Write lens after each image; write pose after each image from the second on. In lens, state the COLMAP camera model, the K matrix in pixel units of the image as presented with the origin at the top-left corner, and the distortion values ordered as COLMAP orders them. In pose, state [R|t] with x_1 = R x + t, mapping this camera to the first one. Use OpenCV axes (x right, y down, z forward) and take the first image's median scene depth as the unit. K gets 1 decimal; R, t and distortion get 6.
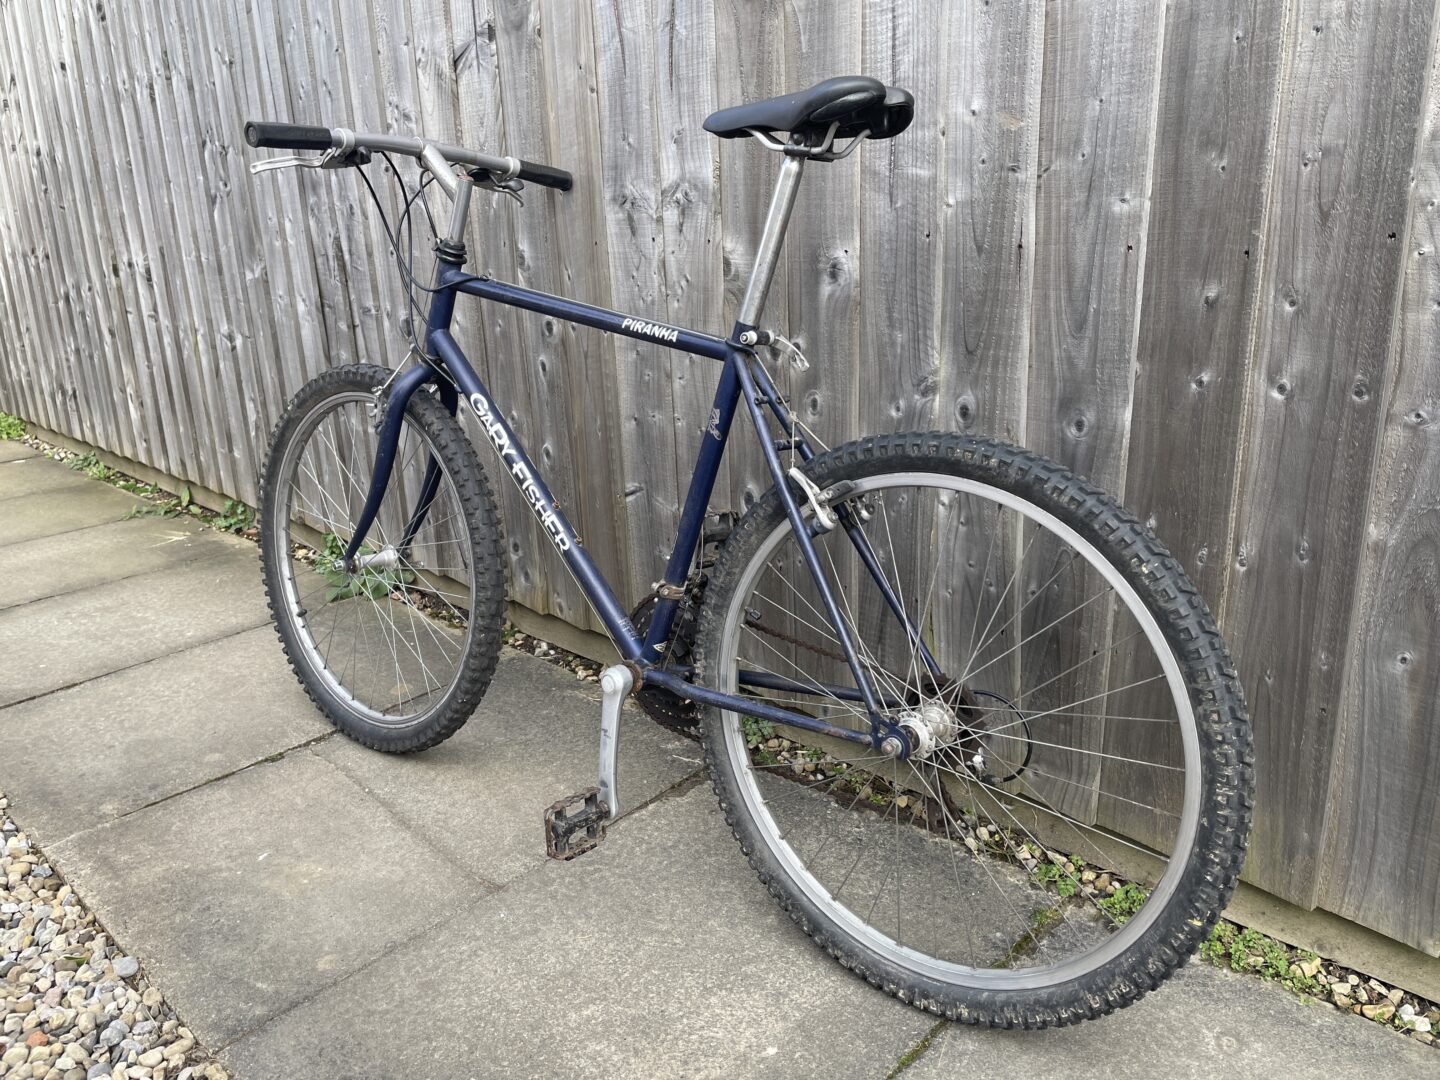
lens RADIAL K [[1108.3, 0, 701.4], [0, 1108.3, 535.4], [0, 0, 1]] dist [0.103758, -0.138603]
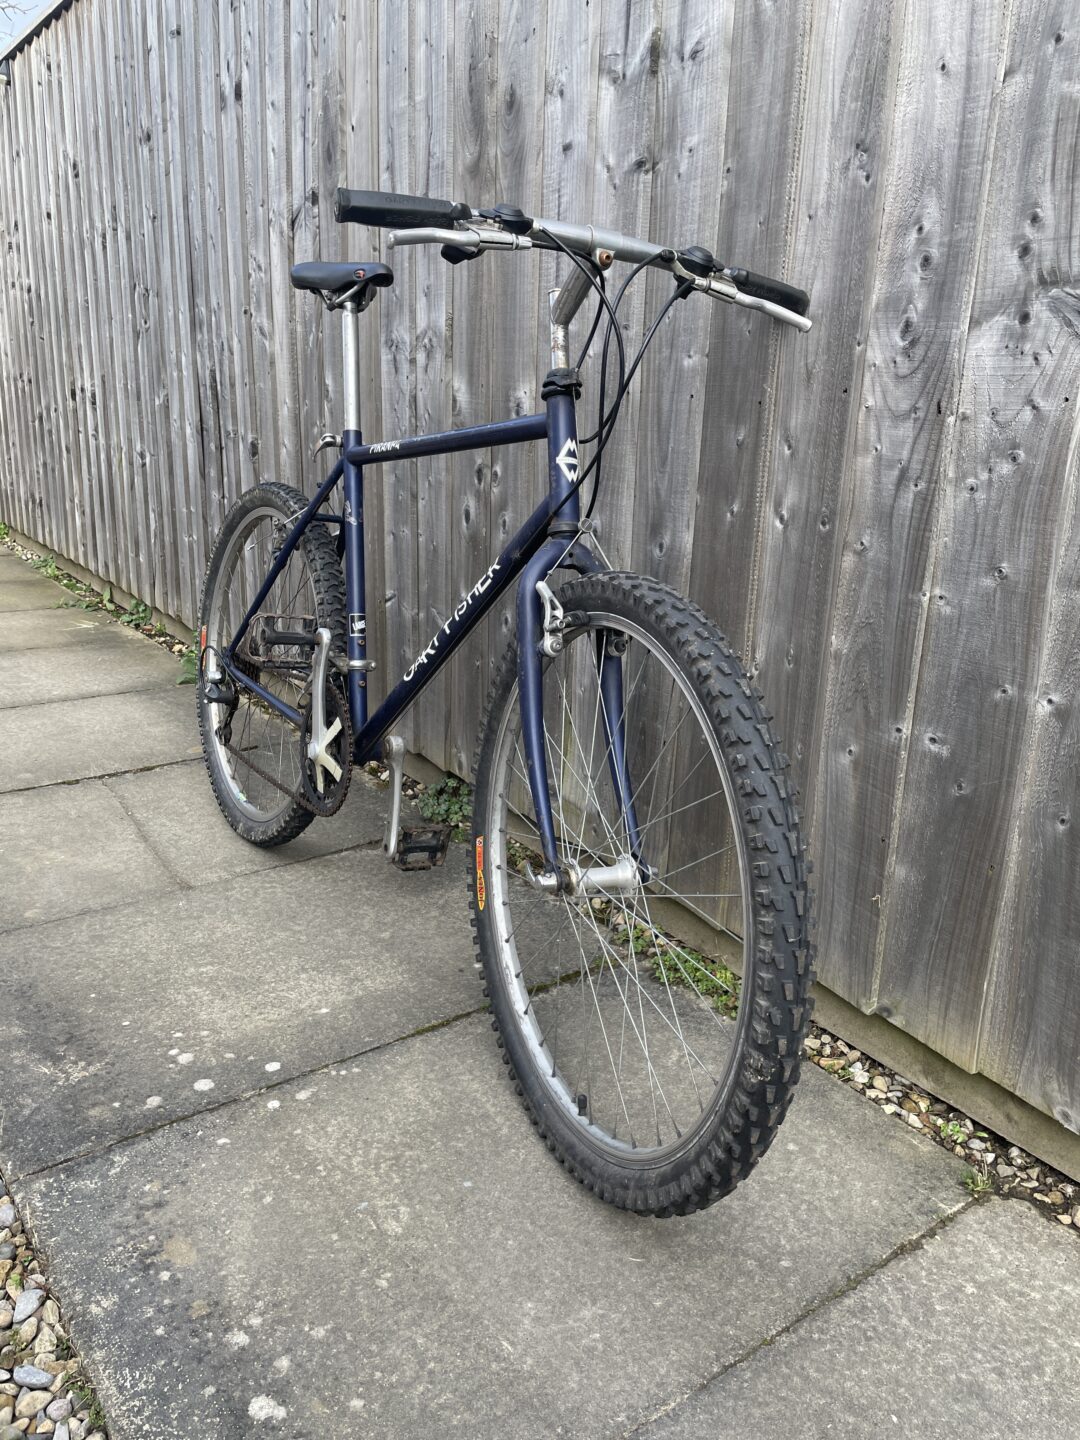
lens RADIAL K [[1108.3, 0, 550.9], [0, 1108.3, 717.6], [0, 0, 1]] dist [0.103758, -0.138603]
pose [[0.983431, 0.121009, -0.134985, 0.300341], [-0.122983, 0.992388, -0.006350, 0.077805], [0.133189, 0.022846, 0.990827, -0.138558]]
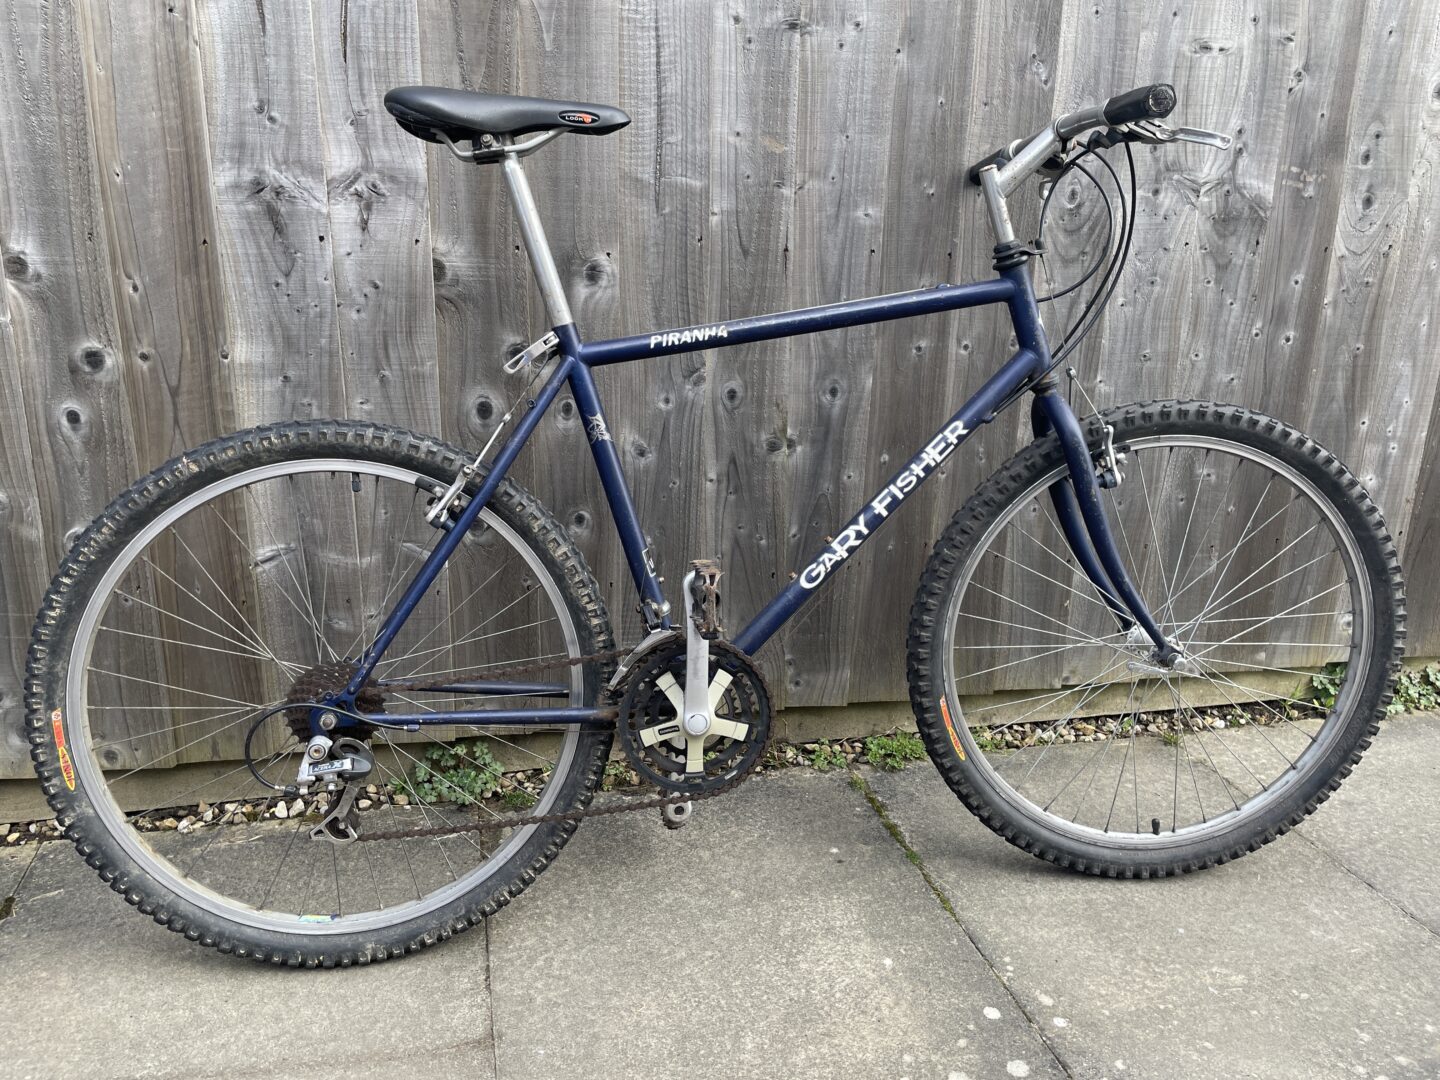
lens RADIAL K [[1108.3, 0, 701.4], [0, 1108.3, 535.4], [0, 0, 1]] dist [0.103758, -0.138603]
pose [[0.527123, -0.197889, 0.826427, -0.604923], [0.218407, 0.971388, 0.093293, -0.067385], [-0.821243, 0.131321, 0.555262, 0.331336]]
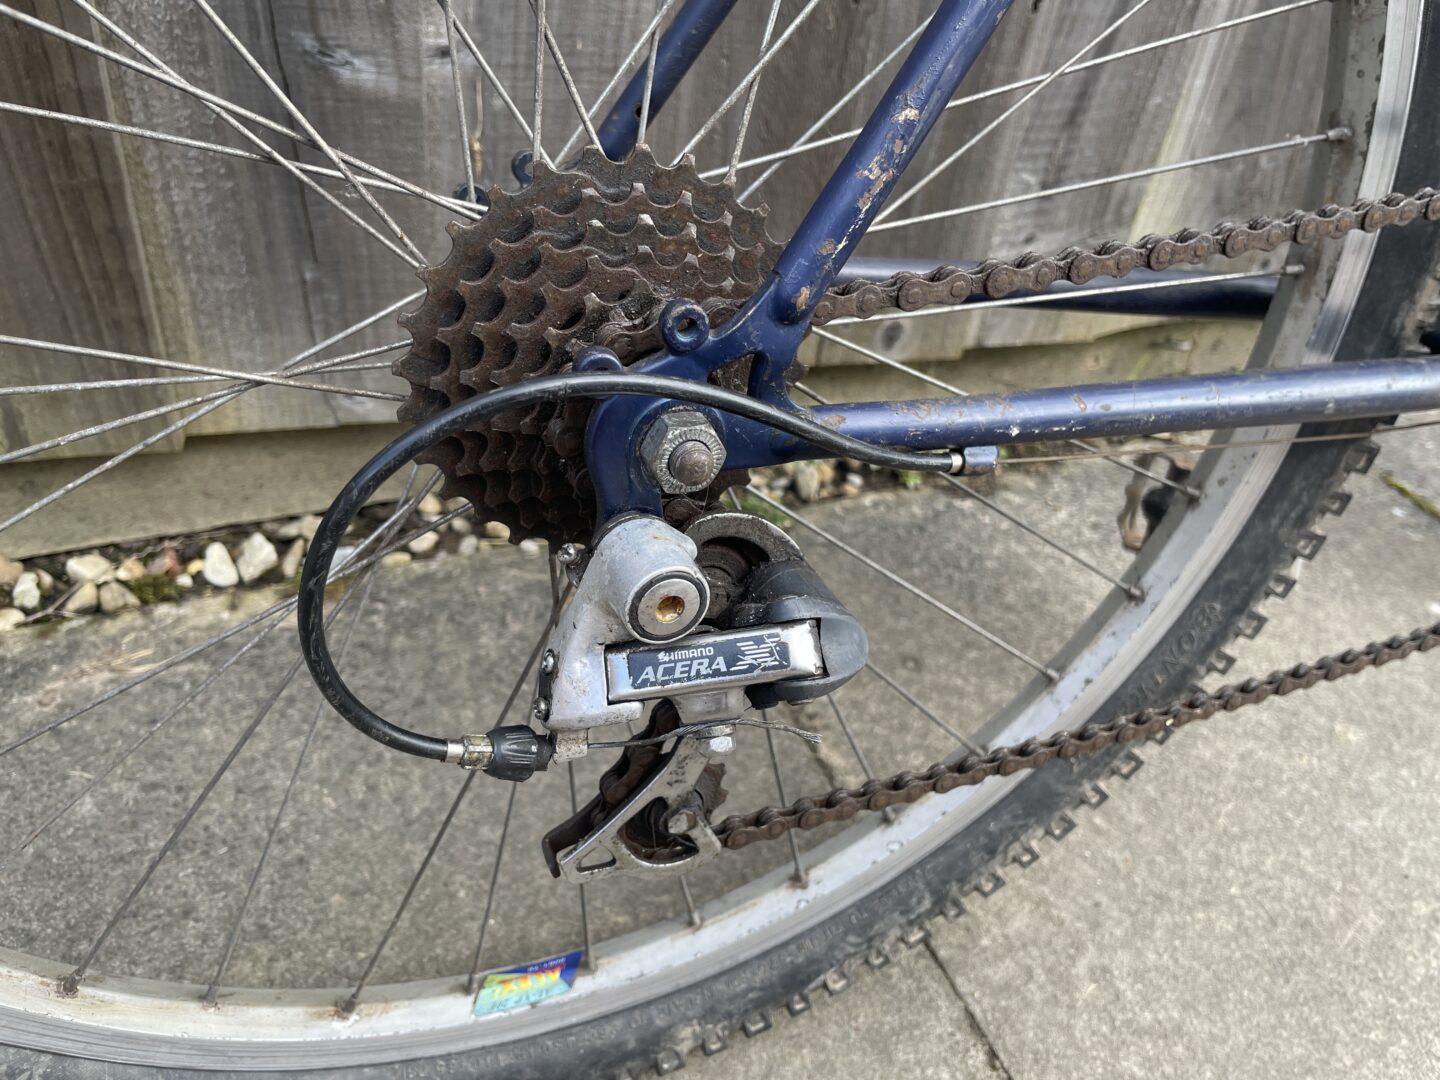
lens RADIAL K [[1108.3, 0, 701.4], [0, 1108.3, 535.4], [0, 0, 1]] dist [0.103758, -0.138603]
pose [[0.375741, -0.511654, 0.772676, -0.290709], [0.163345, 0.857283, 0.488247, -0.002424], [-0.912215, -0.057241, 0.405693, 0.860790]]
